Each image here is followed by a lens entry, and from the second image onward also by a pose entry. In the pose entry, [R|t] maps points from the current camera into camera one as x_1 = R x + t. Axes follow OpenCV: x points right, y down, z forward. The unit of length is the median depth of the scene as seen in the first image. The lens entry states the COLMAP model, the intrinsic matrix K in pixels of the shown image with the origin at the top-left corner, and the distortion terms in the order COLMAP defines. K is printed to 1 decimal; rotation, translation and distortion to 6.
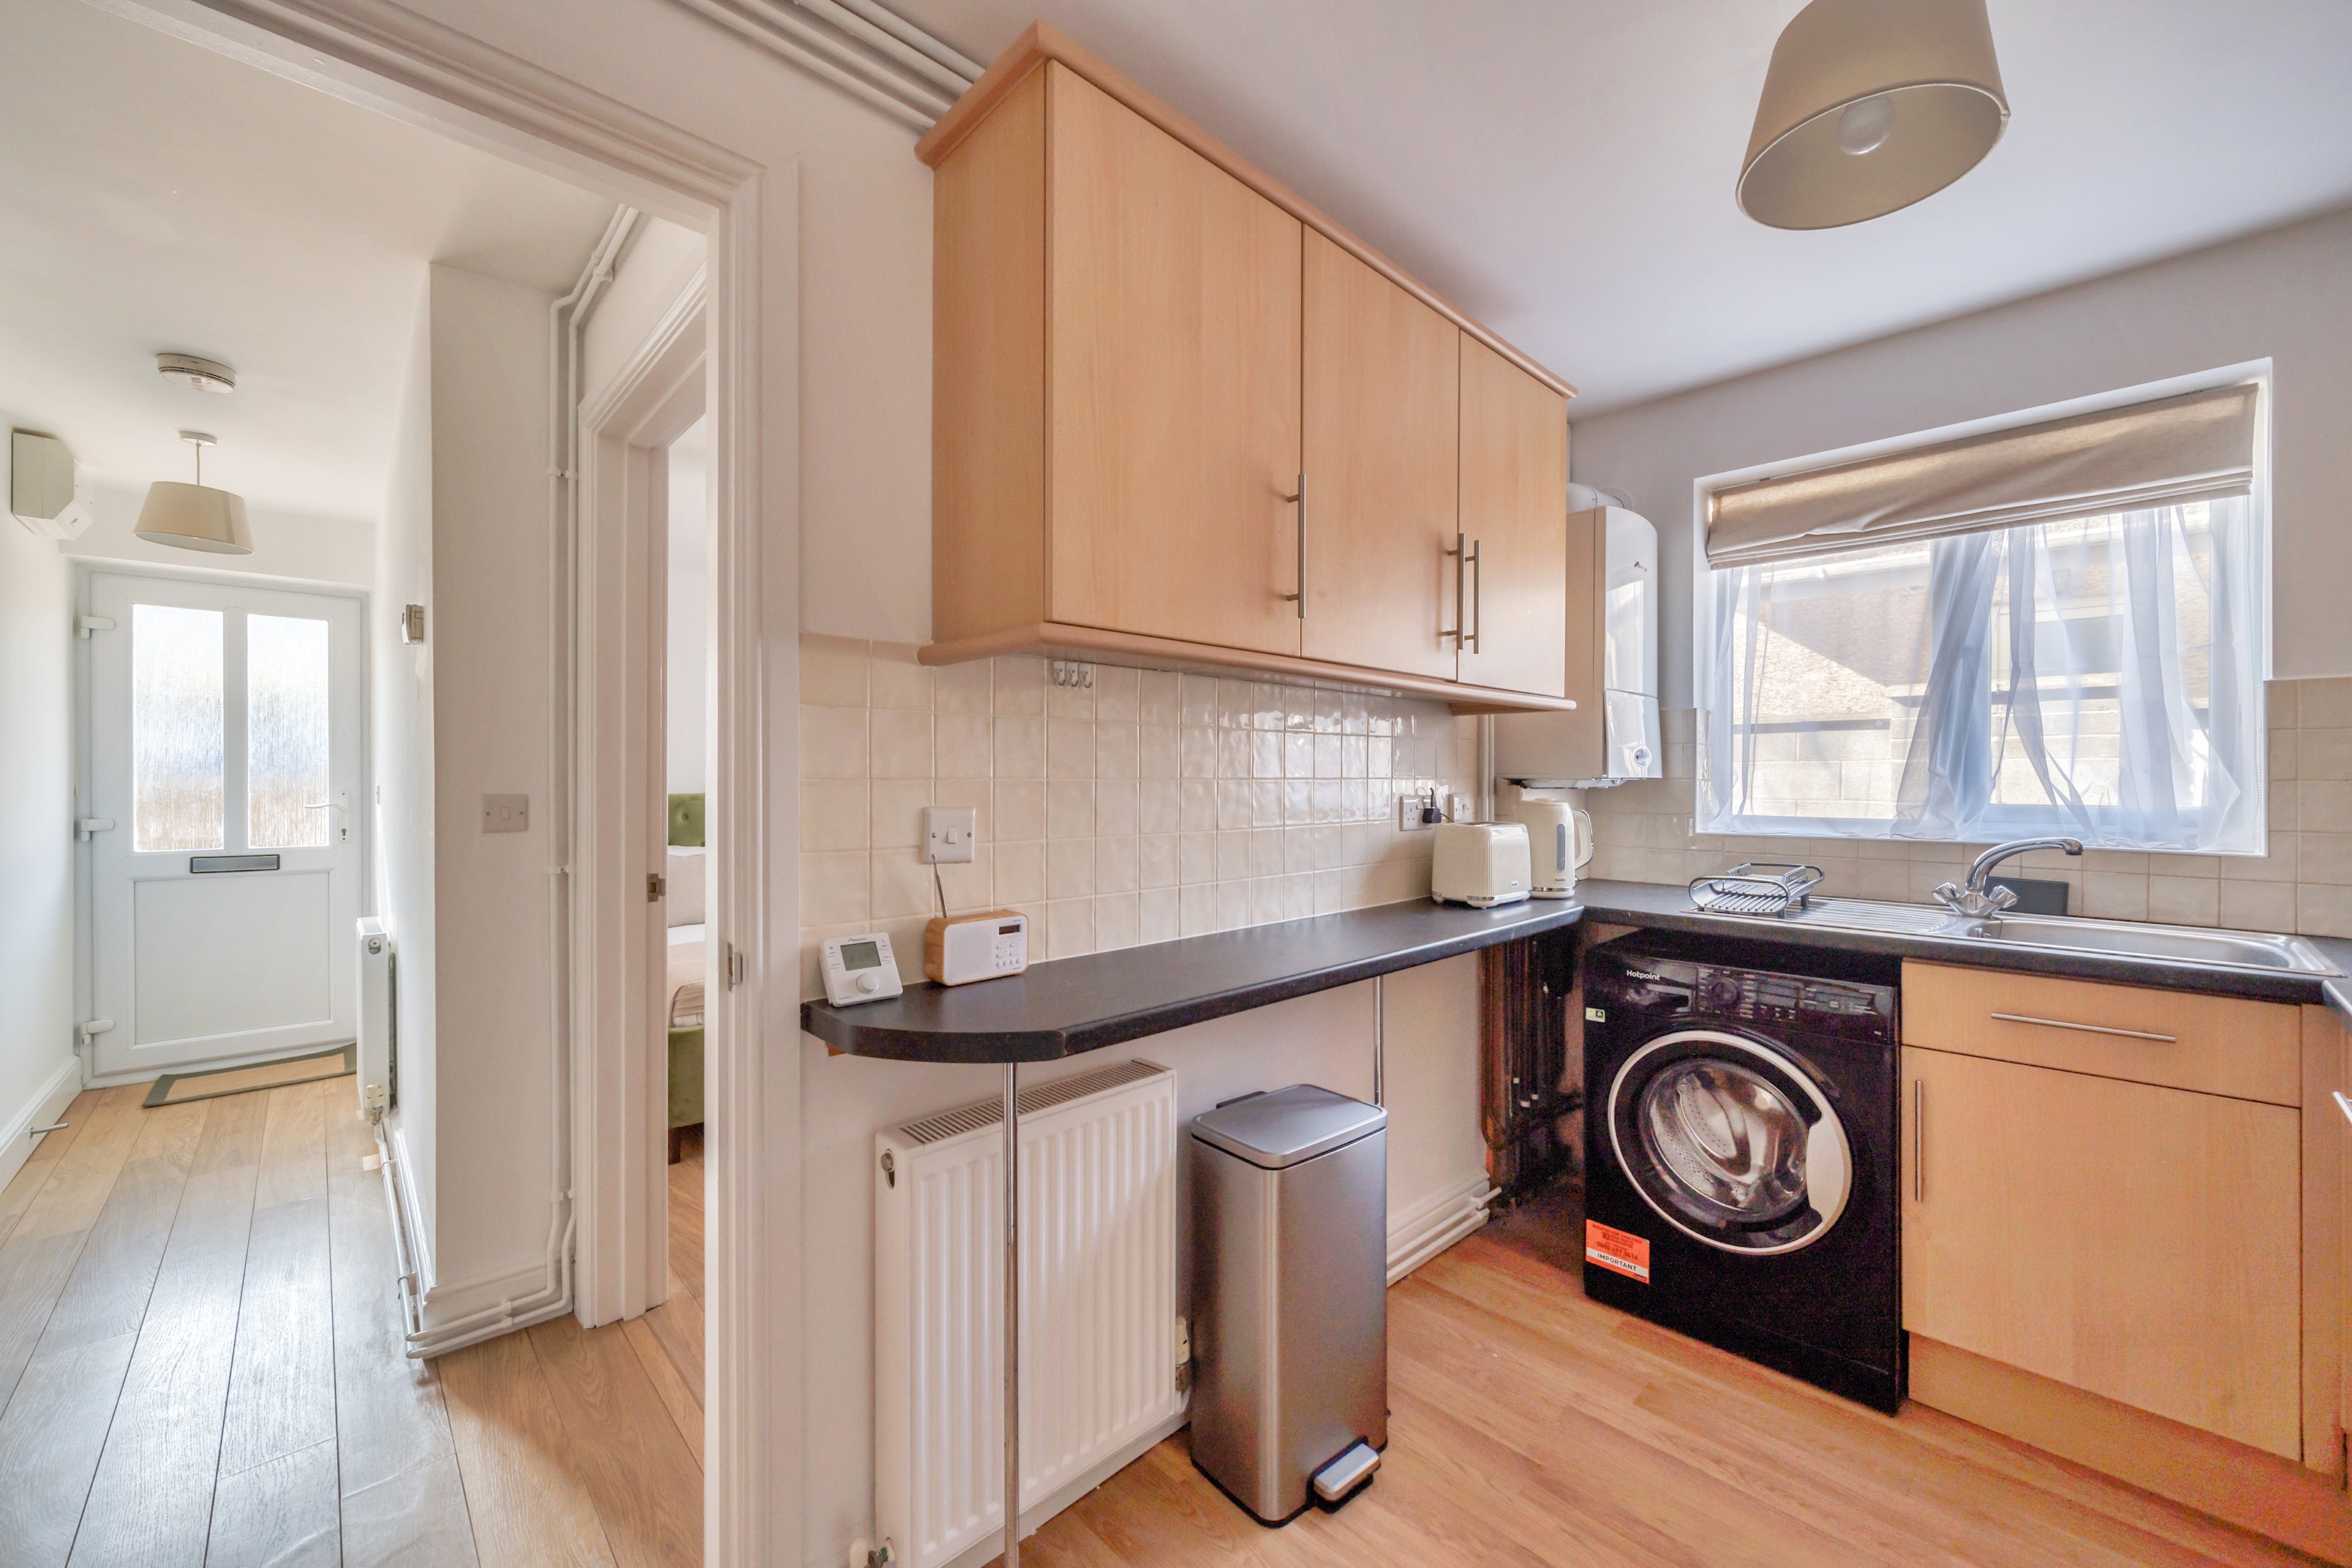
lens RADIAL K [[884.2, 0, 1171.0], [0, 884.2, 779.5], [0, 0, 1]] dist [-0.004871, 0.000525]
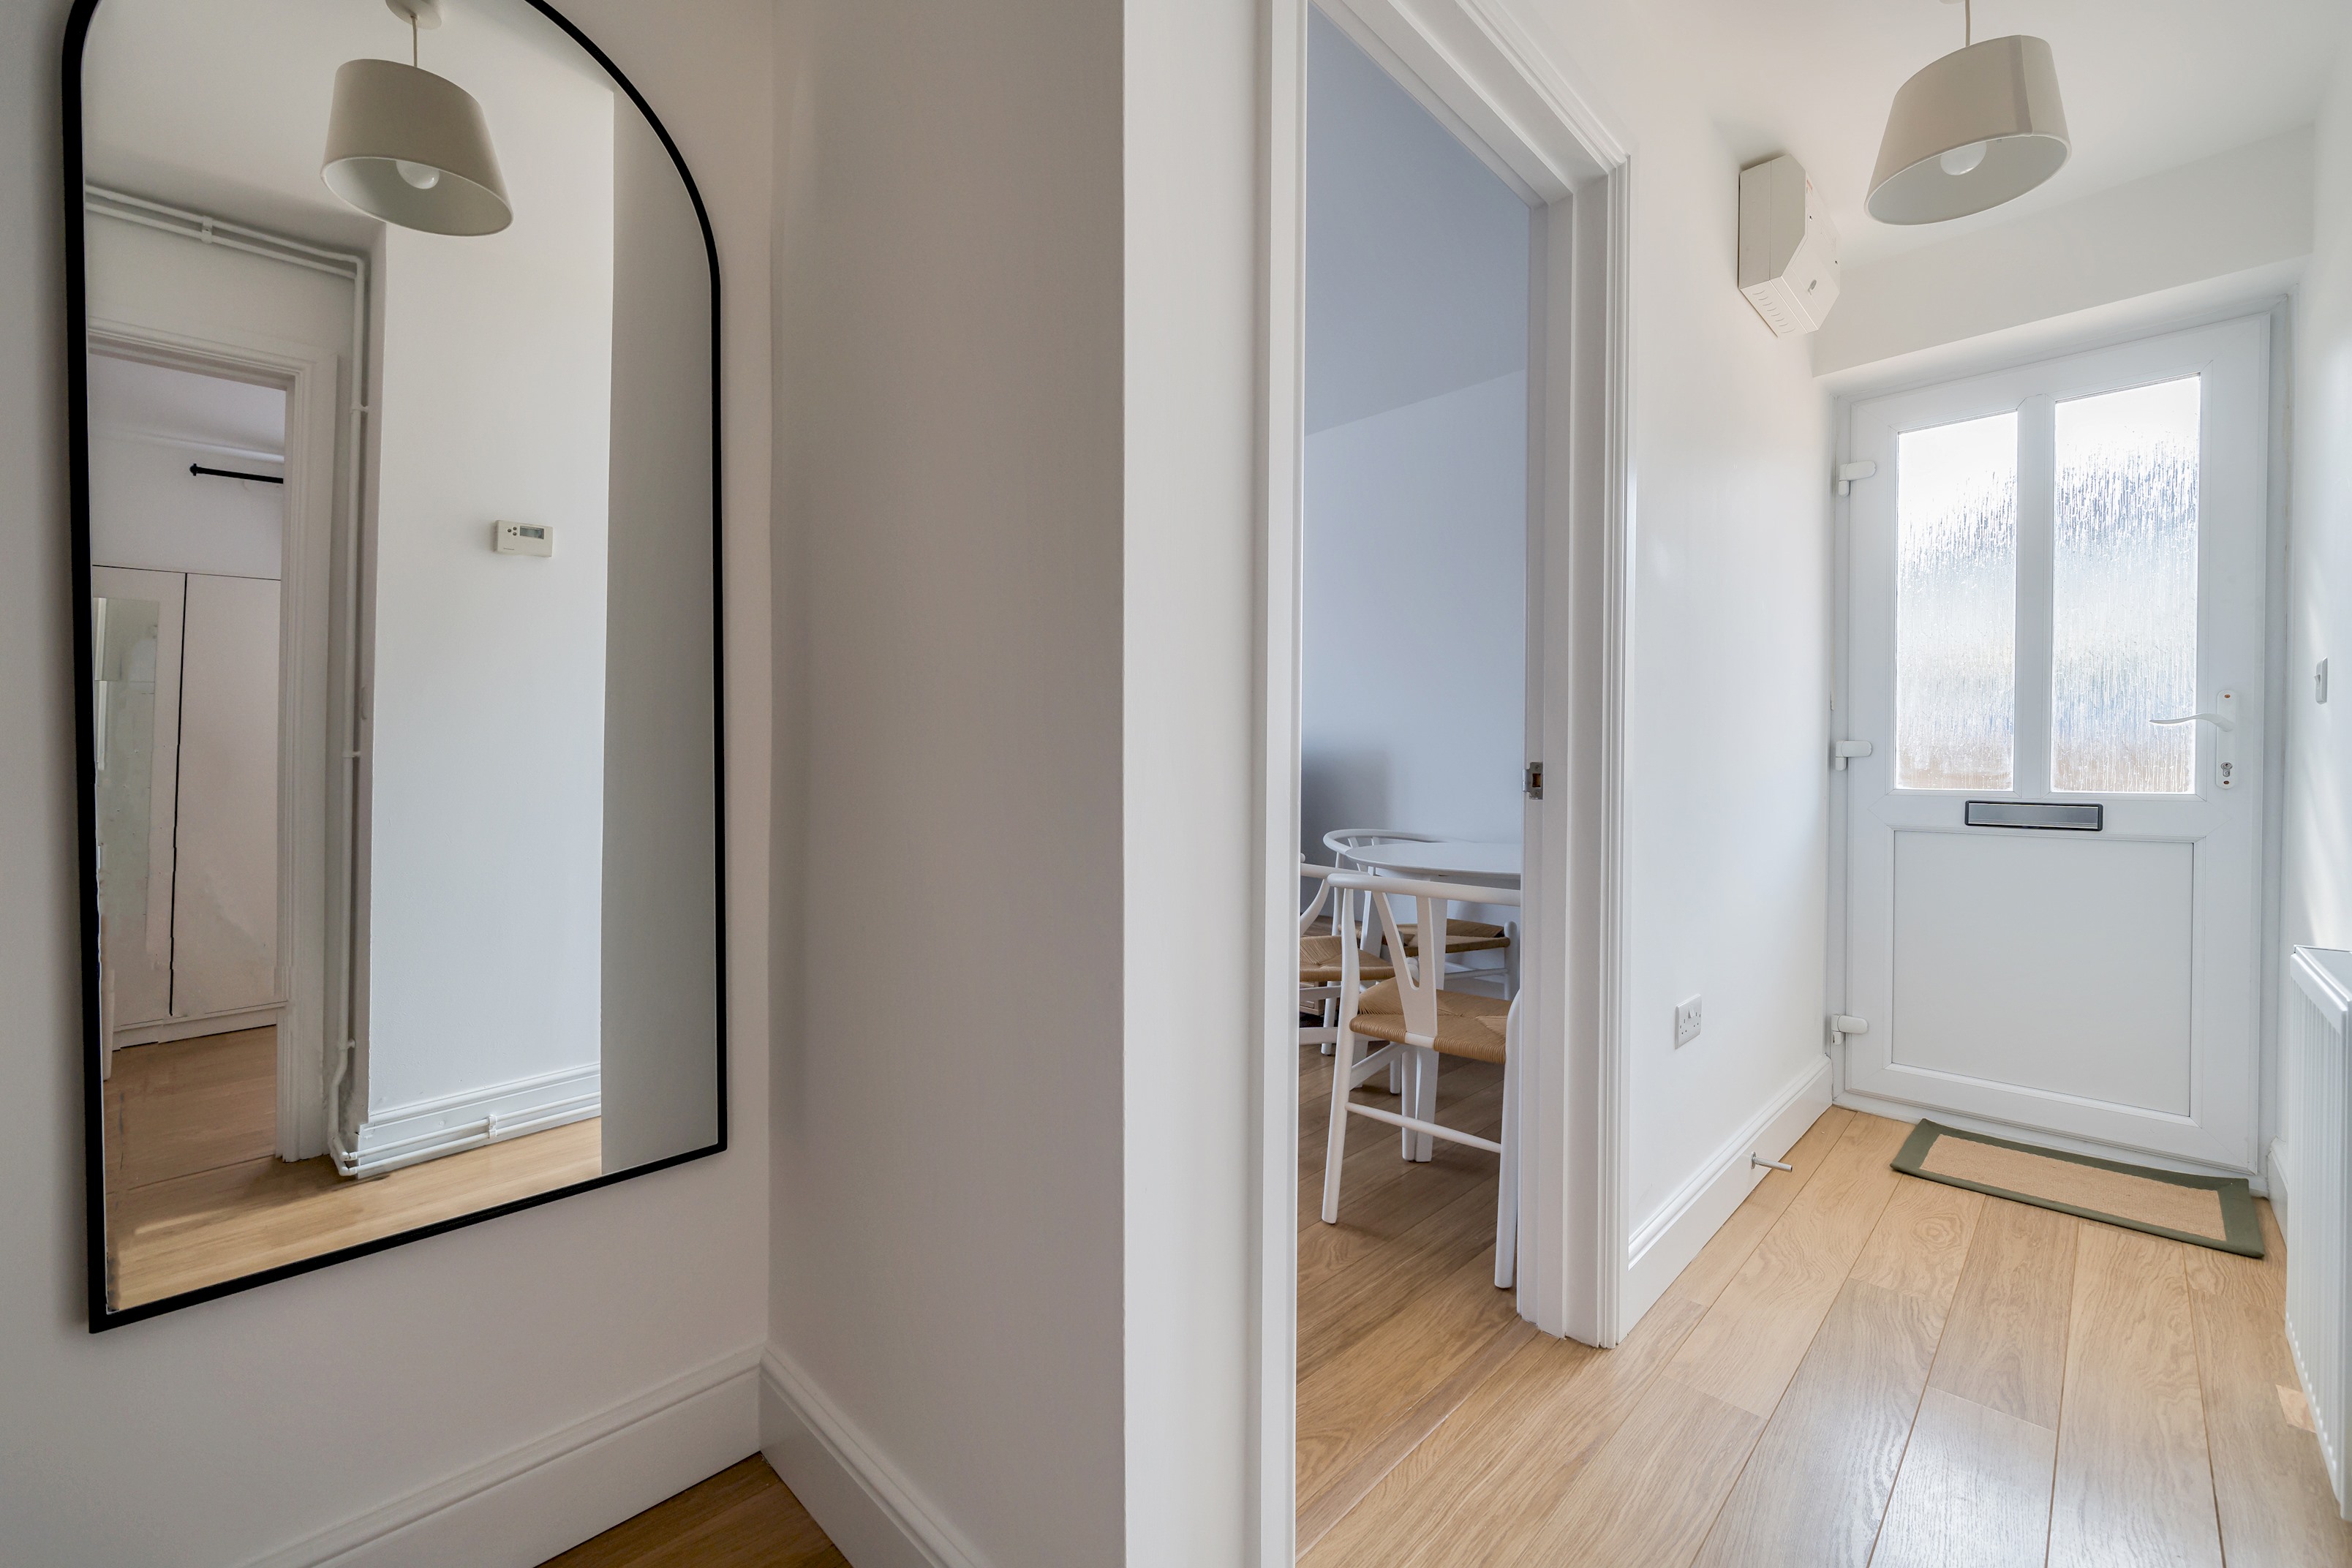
lens RADIAL K [[939.1, 0, 1167.4], [0, 939.1, 784.0], [0, 0, 1]] dist [-0.000568, 0.000124]
pose [[0.003713, 0.017580, -0.999839, -0.432622], [0.000211, 0.999845, 0.017581, 0.065279], [0.999993, -0.000276, 0.003709, 0.416405]]
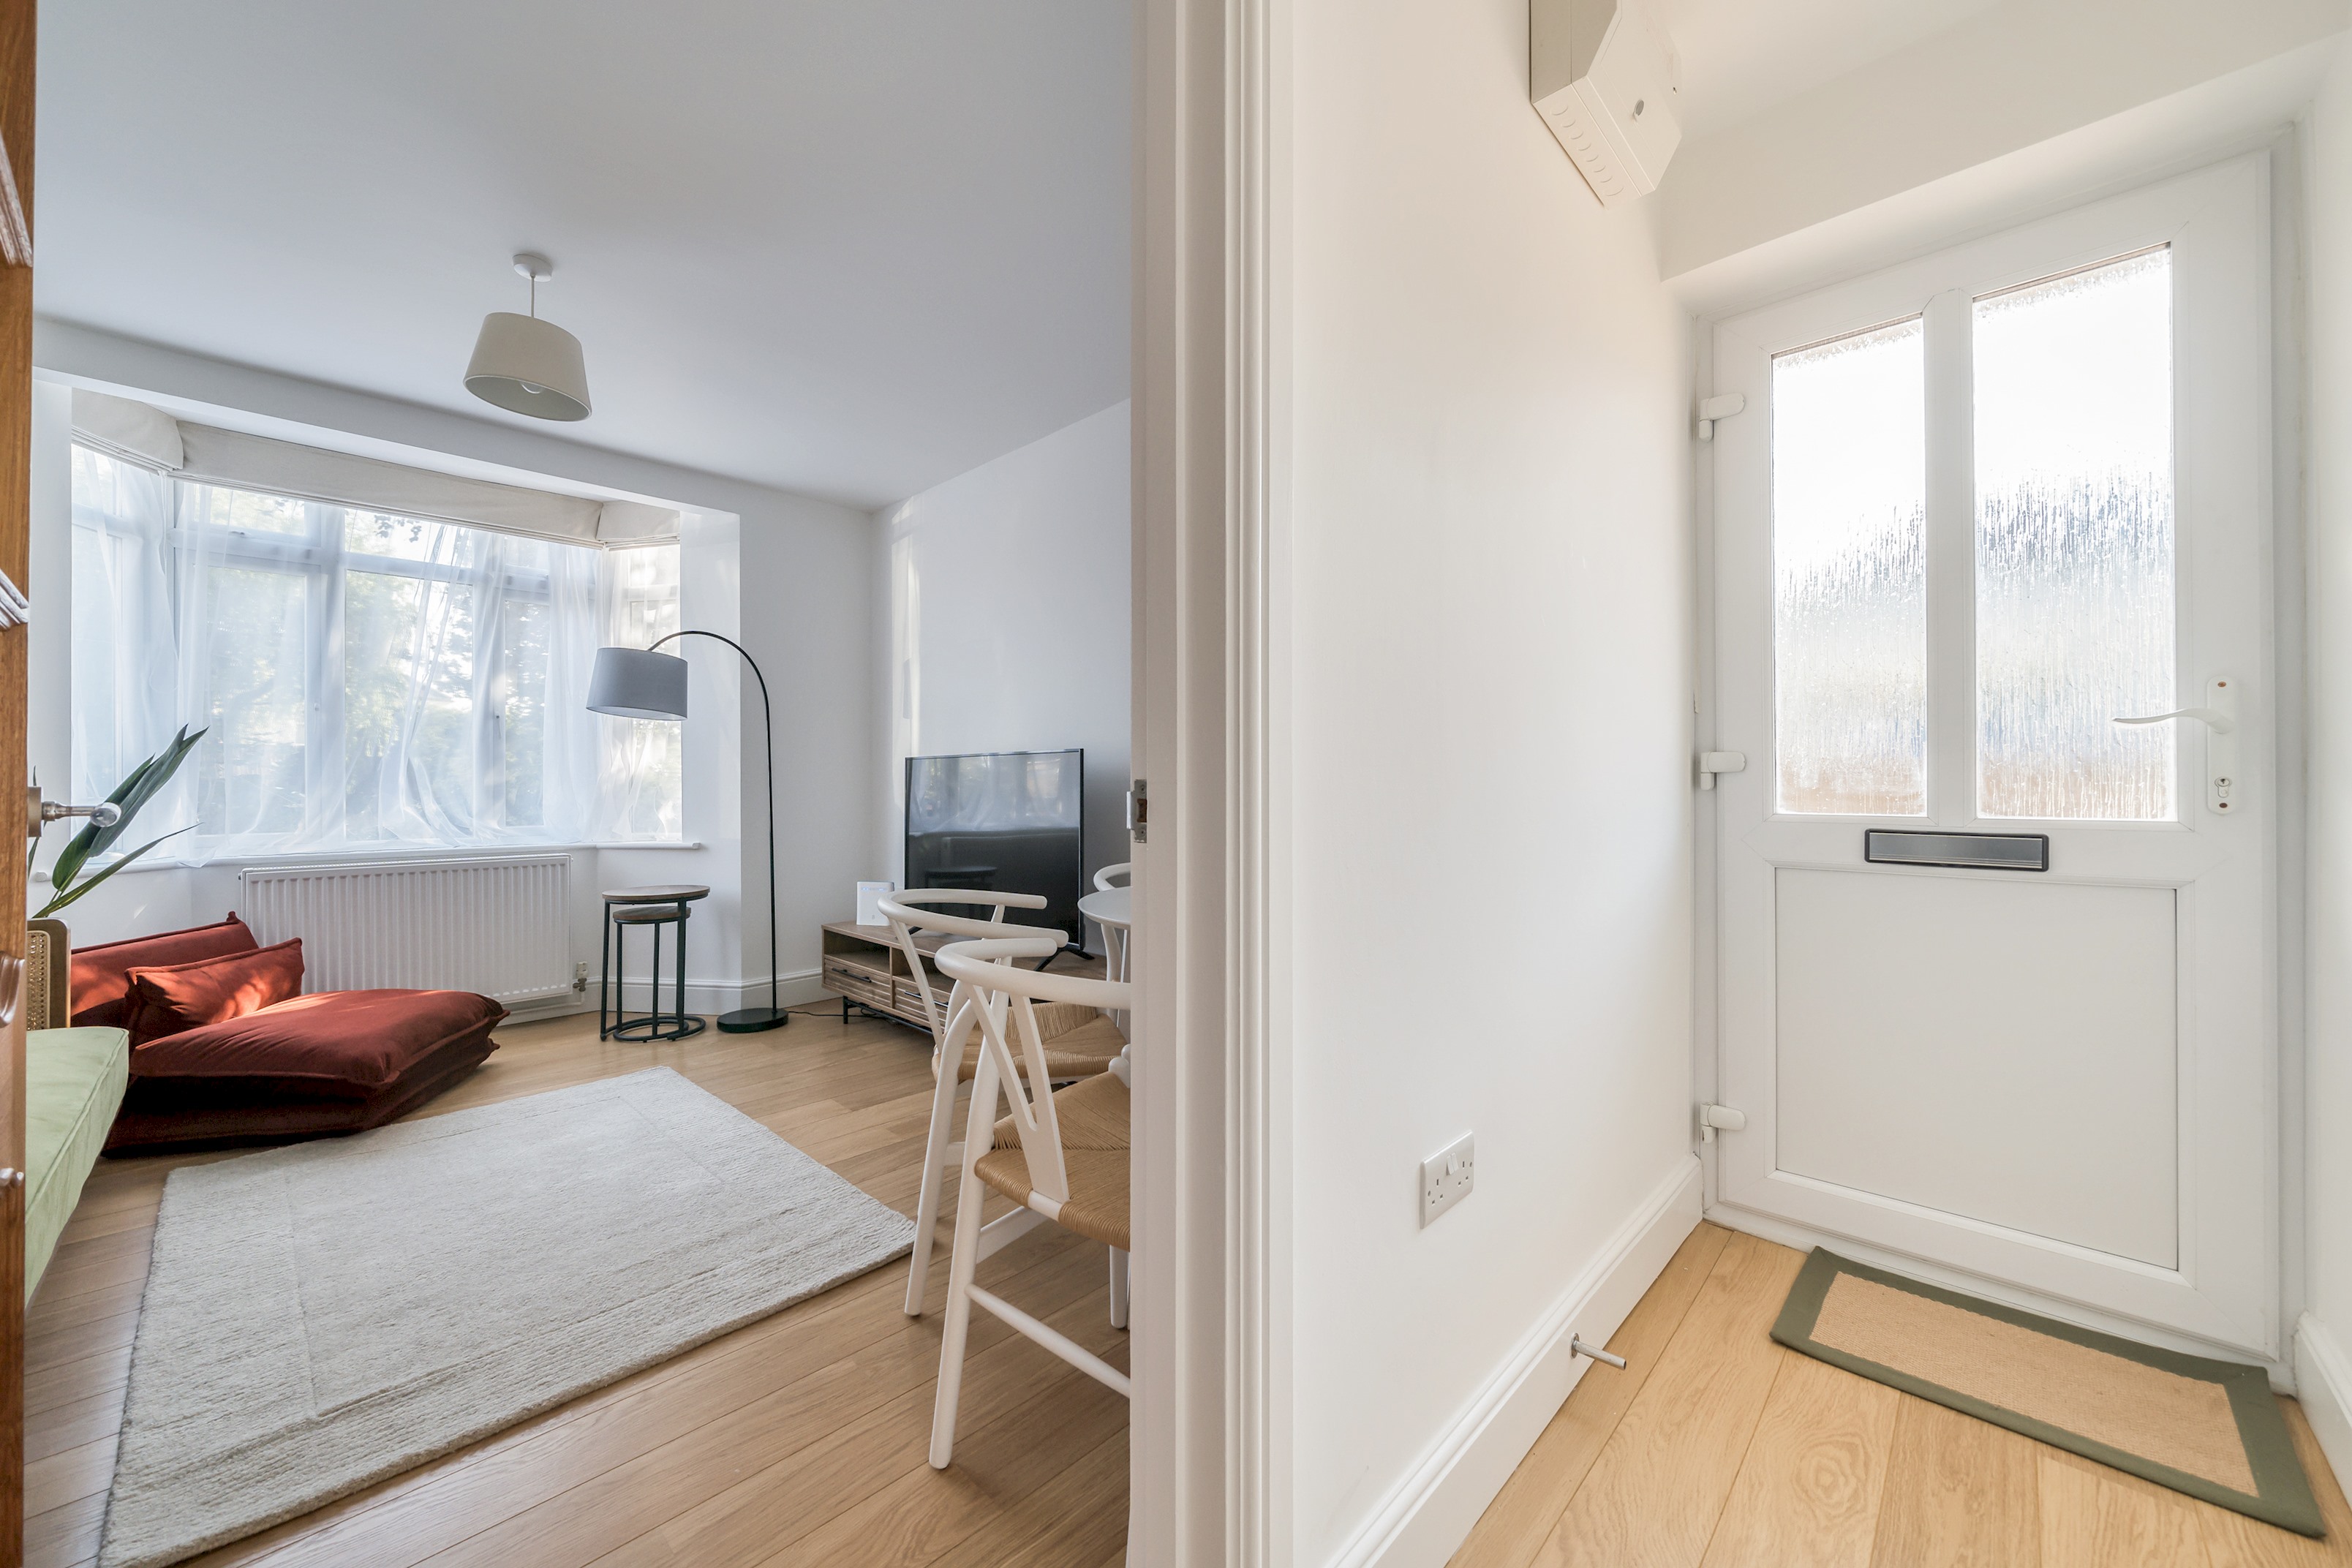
lens RADIAL K [[884.2, 0, 1138.6], [0, 884.2, 790.6], [0, 0, 1]] dist [-0.004871, 0.000525]
pose [[0.016665, 0.002822, -0.999857, -0.640532], [0.004294, 0.999987, 0.002894, 0.065055], [0.999852, -0.004342, 0.016652, 0.596806]]
